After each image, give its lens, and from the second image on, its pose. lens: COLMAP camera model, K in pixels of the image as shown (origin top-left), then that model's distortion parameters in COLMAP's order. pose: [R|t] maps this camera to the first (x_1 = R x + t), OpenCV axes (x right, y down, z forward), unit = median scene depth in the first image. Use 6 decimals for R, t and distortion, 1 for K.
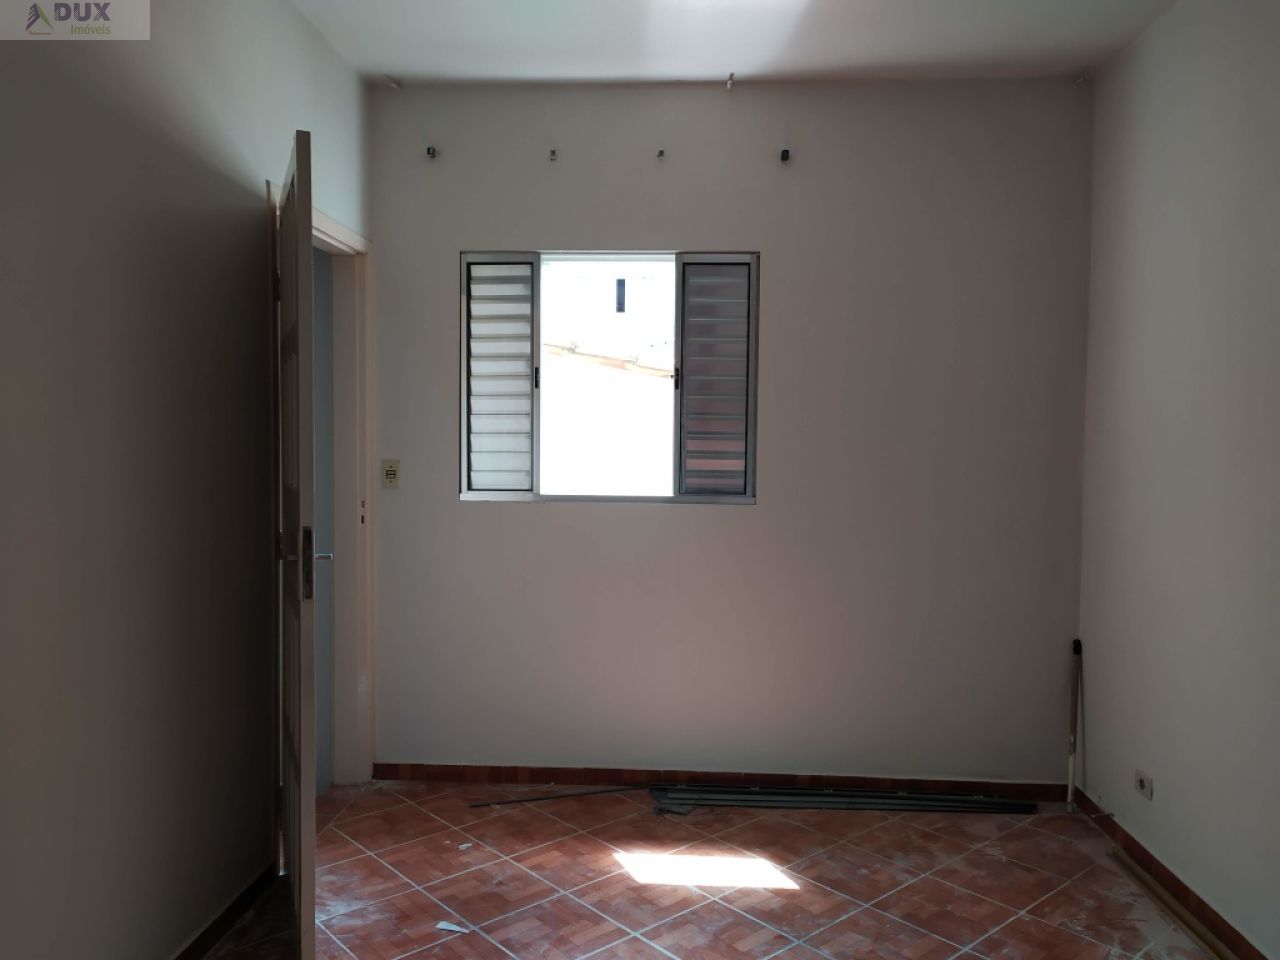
lens RADIAL K [[953.7, 0, 637.6], [0, 953.7, 482.5], [0, 0, 1]] dist [0.006563, -0.023135]
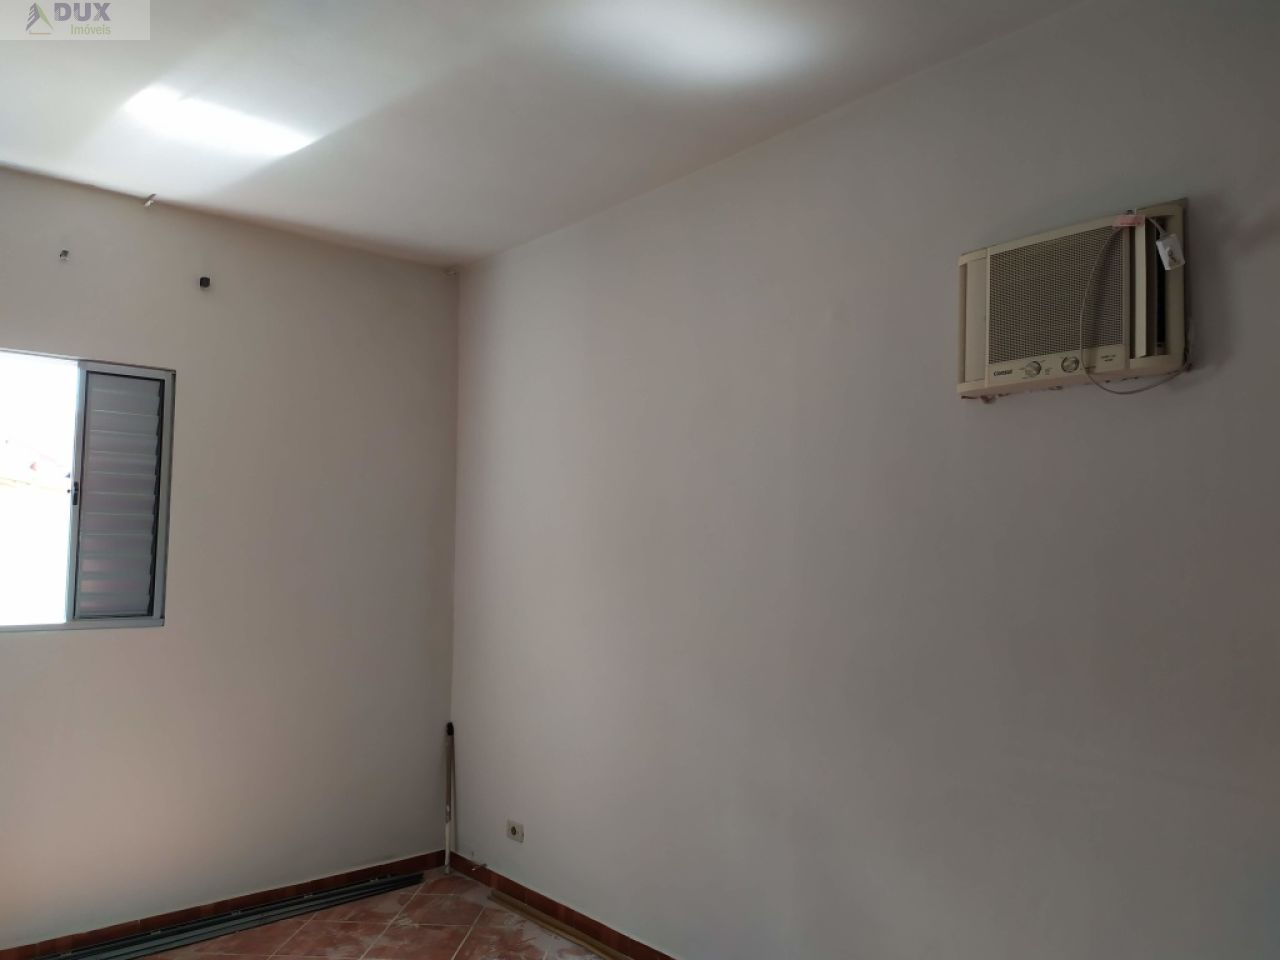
lens RADIAL K [[953.7, 0, 638.3], [0, 953.7, 480.3], [0, 0, 1]] dist [0.006563, -0.023135]
pose [[0.698273, 0.044139, 0.714470, -0.247409], [0.035991, 0.994670, -0.096625, -0.013926], [-0.714926, 0.093185, 0.692962, -0.027234]]
